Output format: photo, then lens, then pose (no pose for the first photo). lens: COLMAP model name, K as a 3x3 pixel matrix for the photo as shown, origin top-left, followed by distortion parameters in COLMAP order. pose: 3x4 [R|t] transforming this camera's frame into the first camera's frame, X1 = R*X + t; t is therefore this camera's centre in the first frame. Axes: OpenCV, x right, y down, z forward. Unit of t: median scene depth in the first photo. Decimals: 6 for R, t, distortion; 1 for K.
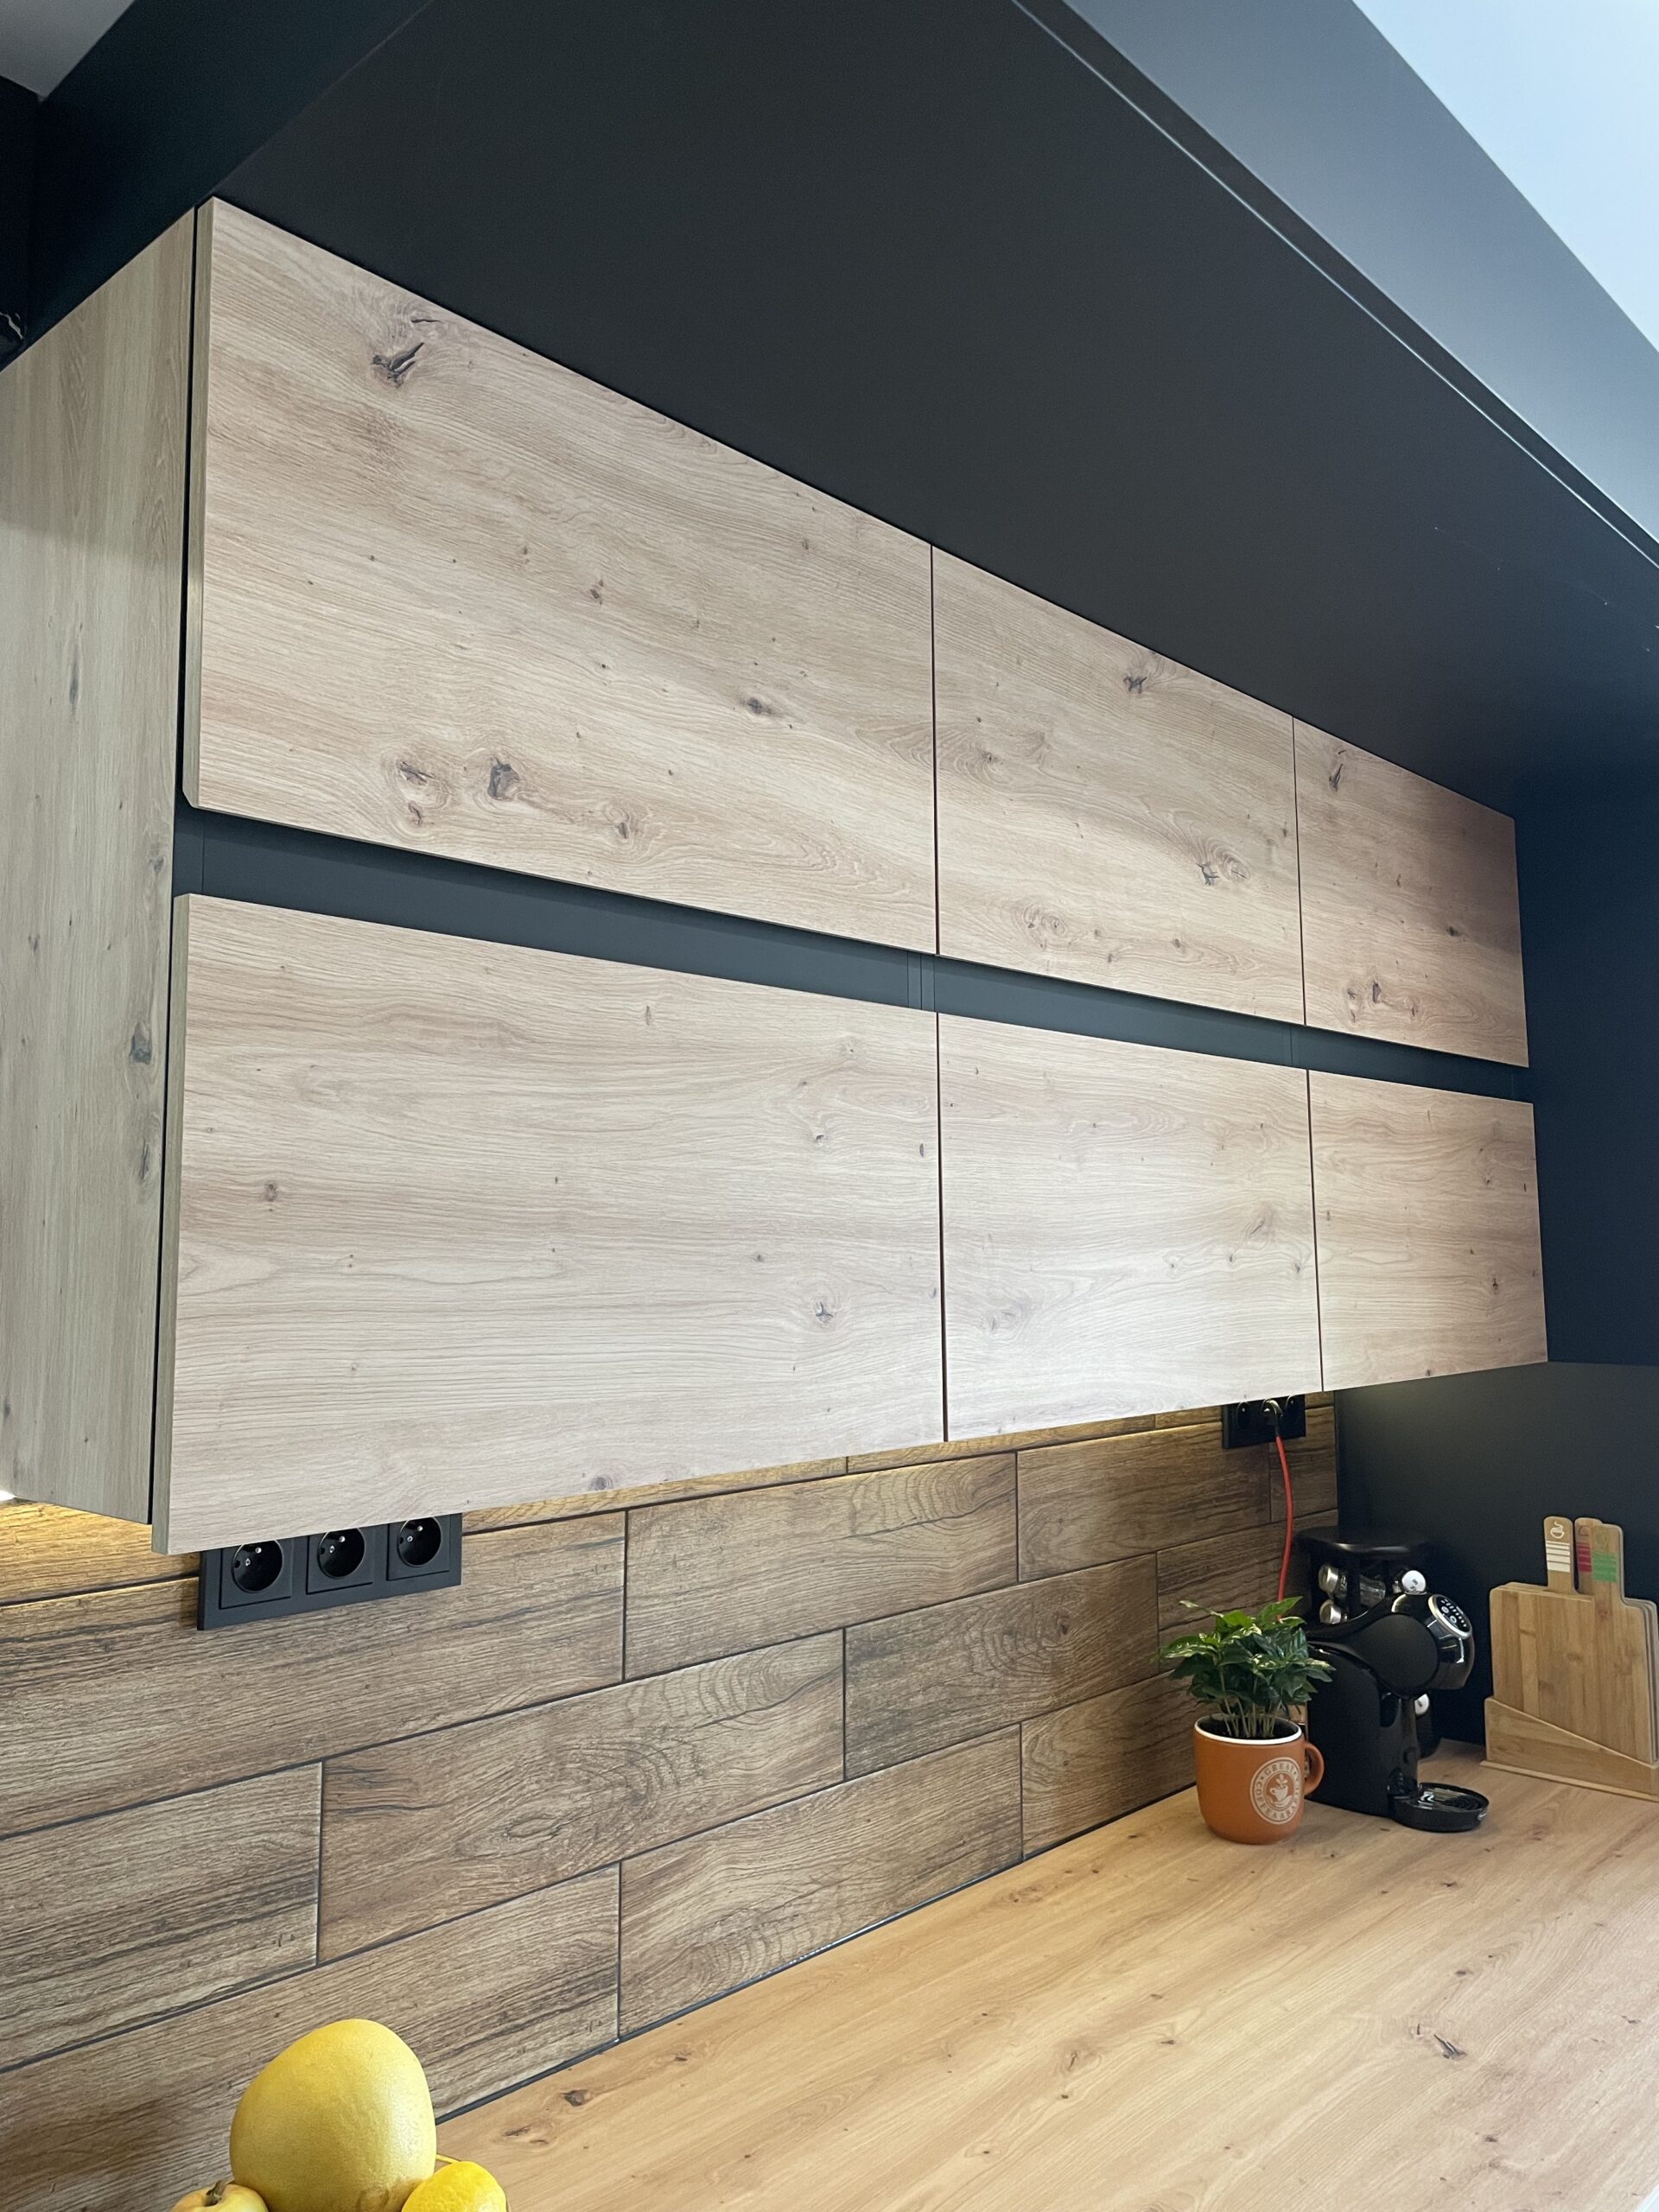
lens RADIAL K [[1675.1, 0, 856.0], [0, 1675.1, 1067.0], [0, 0, 1]] dist [0.086723, -0.117110]
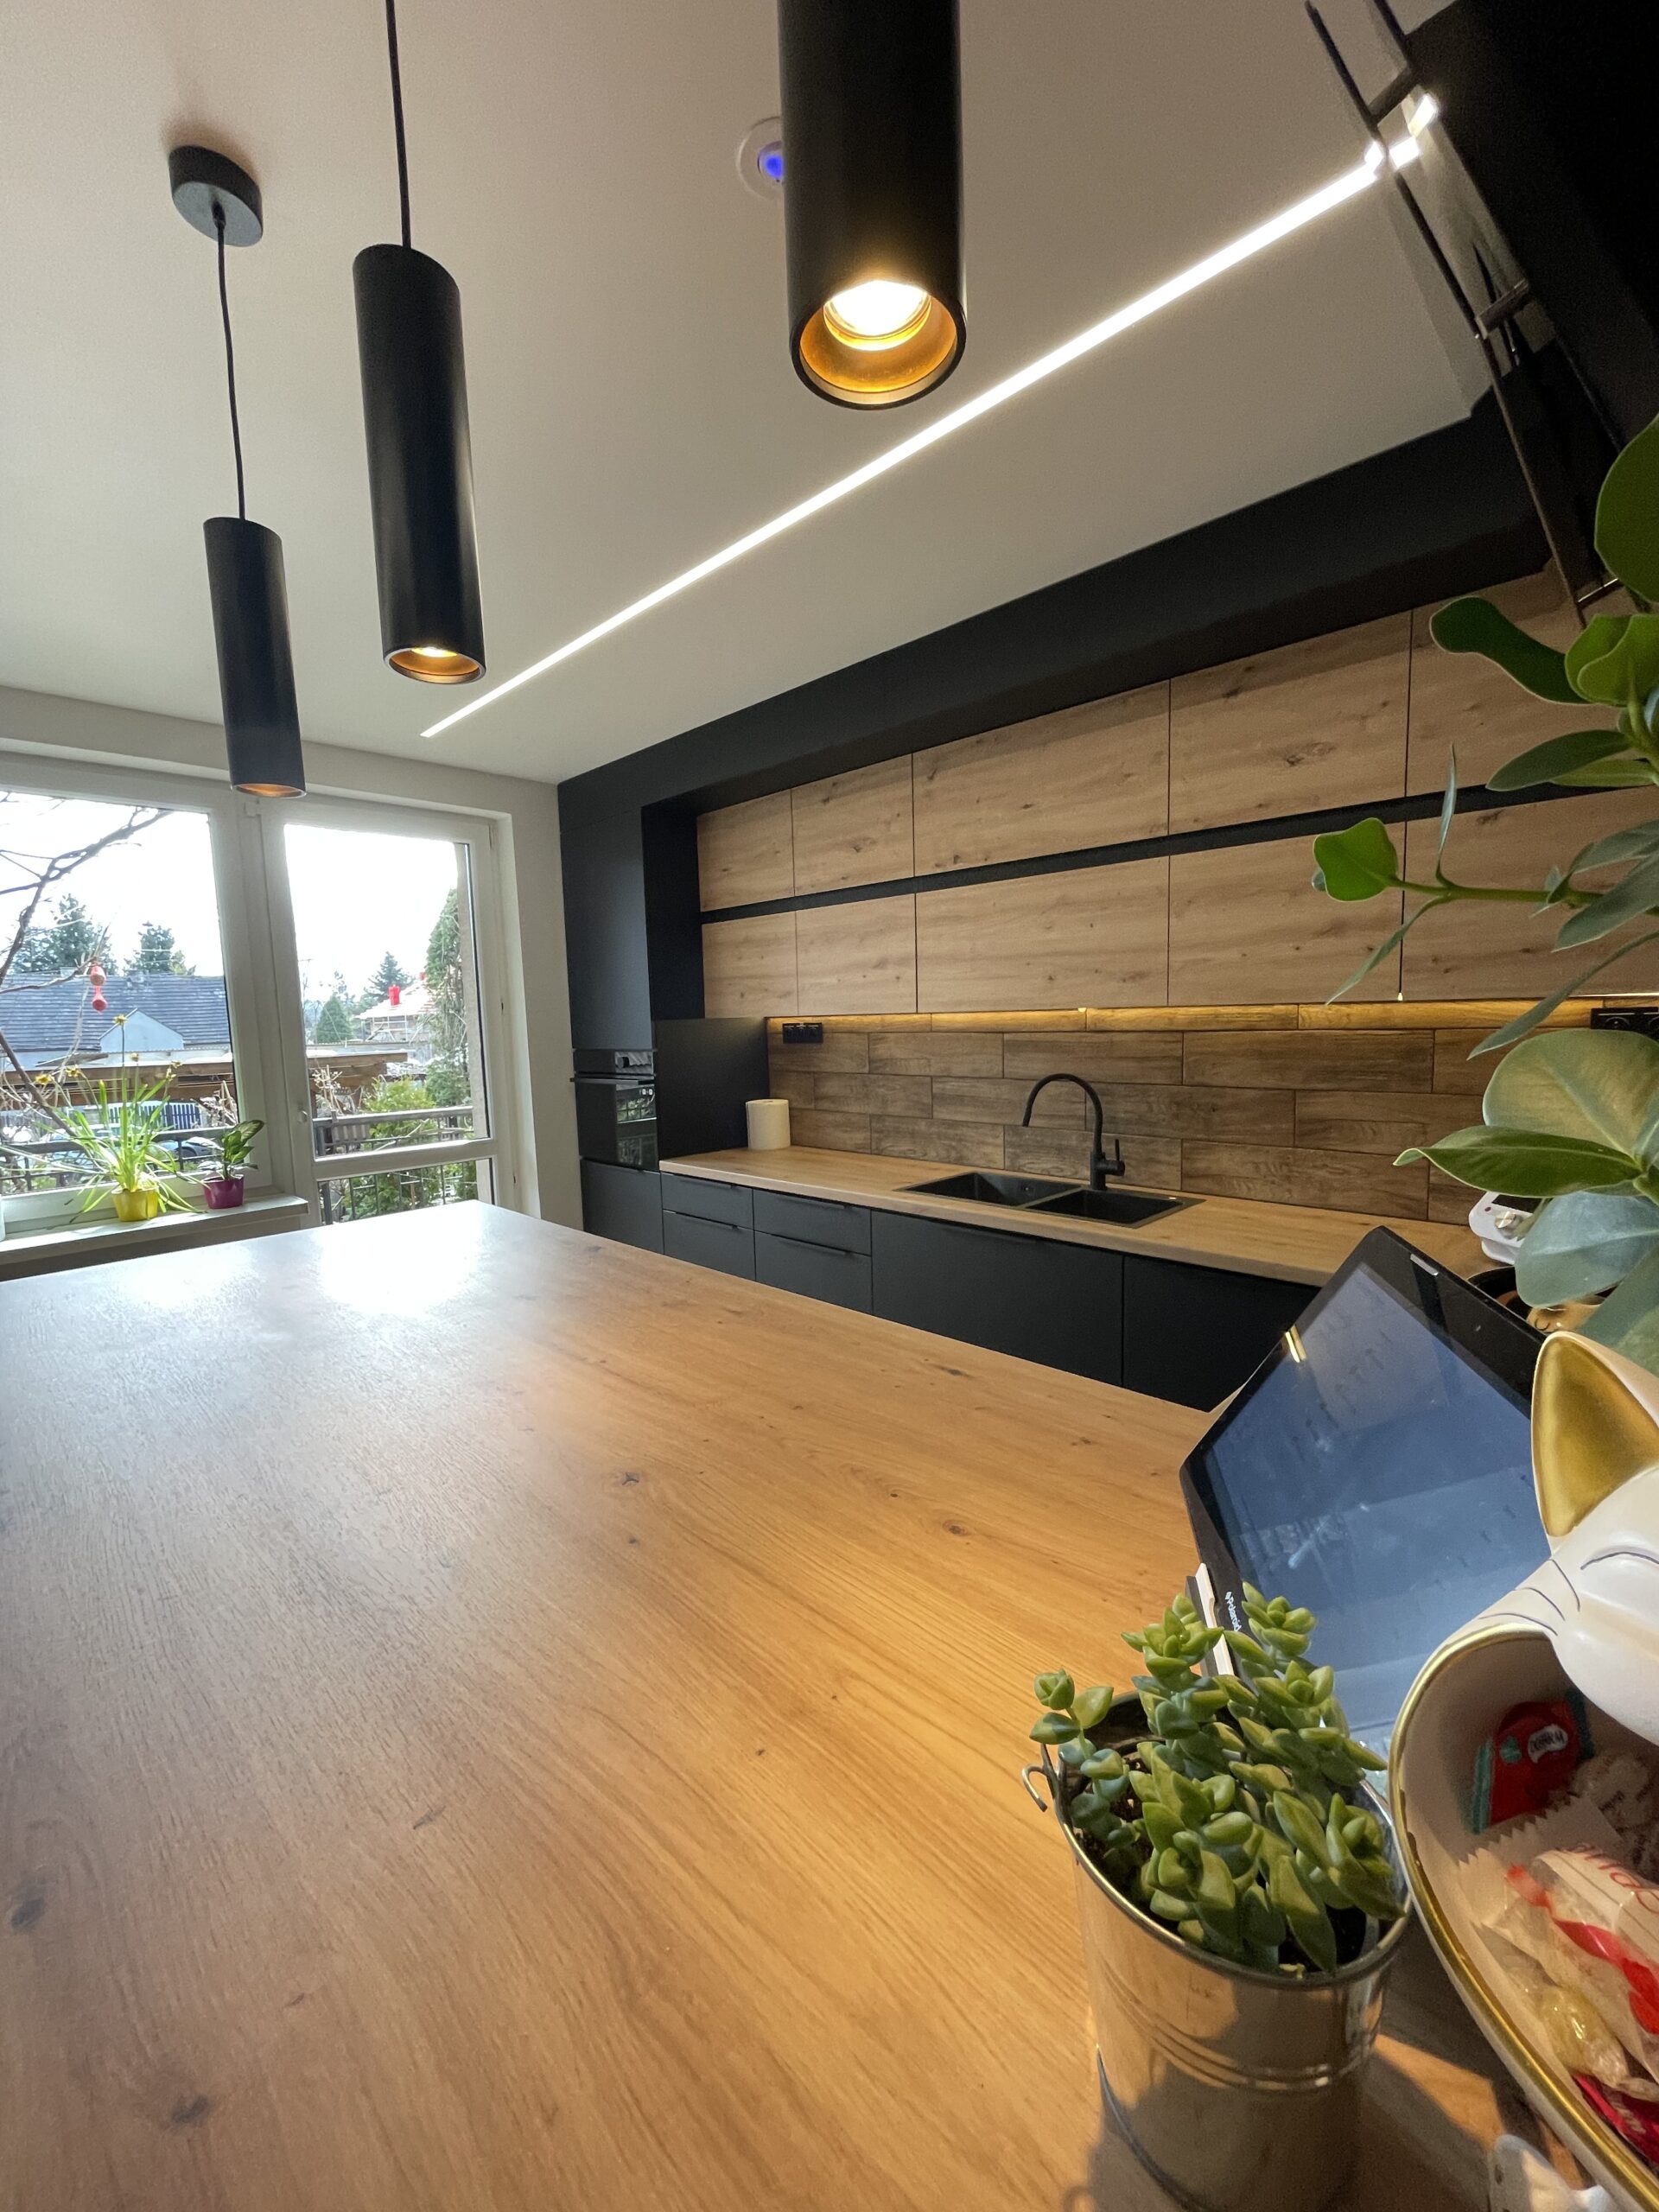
lens RADIAL K [[888.6, 0, 819.5], [0, 888.6, 1108.6], [0, 0, 1]] dist [-0.002409, 0.000091]
pose [[-0.050371, 0.116533, -0.991909, 1.832474], [0.137174, 0.984564, 0.108705, 0.142971], [0.989265, -0.130589, -0.065579, 0.595252]]
